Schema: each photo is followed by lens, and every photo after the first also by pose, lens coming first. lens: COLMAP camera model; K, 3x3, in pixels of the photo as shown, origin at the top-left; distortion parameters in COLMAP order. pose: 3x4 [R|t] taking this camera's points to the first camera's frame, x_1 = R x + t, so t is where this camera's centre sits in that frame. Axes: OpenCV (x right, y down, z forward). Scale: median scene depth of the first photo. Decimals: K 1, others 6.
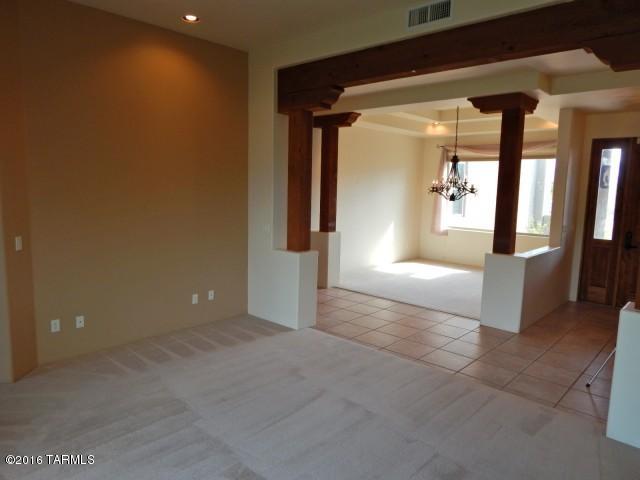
lens RADIAL K [[442.3, 0, 321.0], [0, 442.3, 237.3], [0, 0, 1]] dist [0.002761, -0.000890]
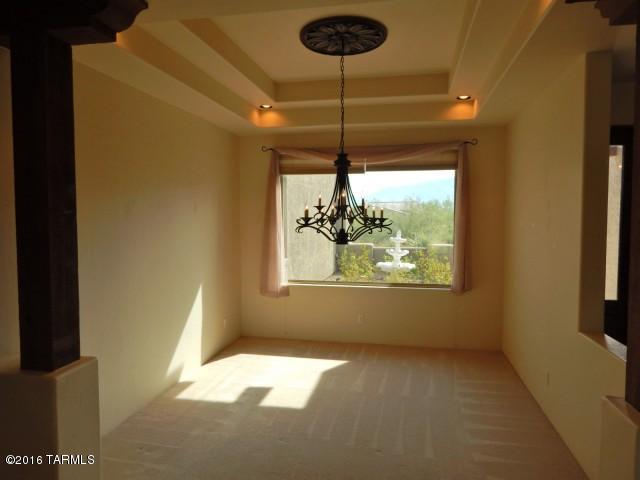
lens RADIAL K [[442.3, 0, 321.0], [0, 442.3, 237.3], [0, 0, 1]] dist [0.002761, -0.000890]
pose [[0.856524, -0.049776, 0.513702, 0.017793], [0.082202, 0.995790, -0.040570, -0.060780], [-0.509519, 0.076976, 0.857009, 0.496839]]
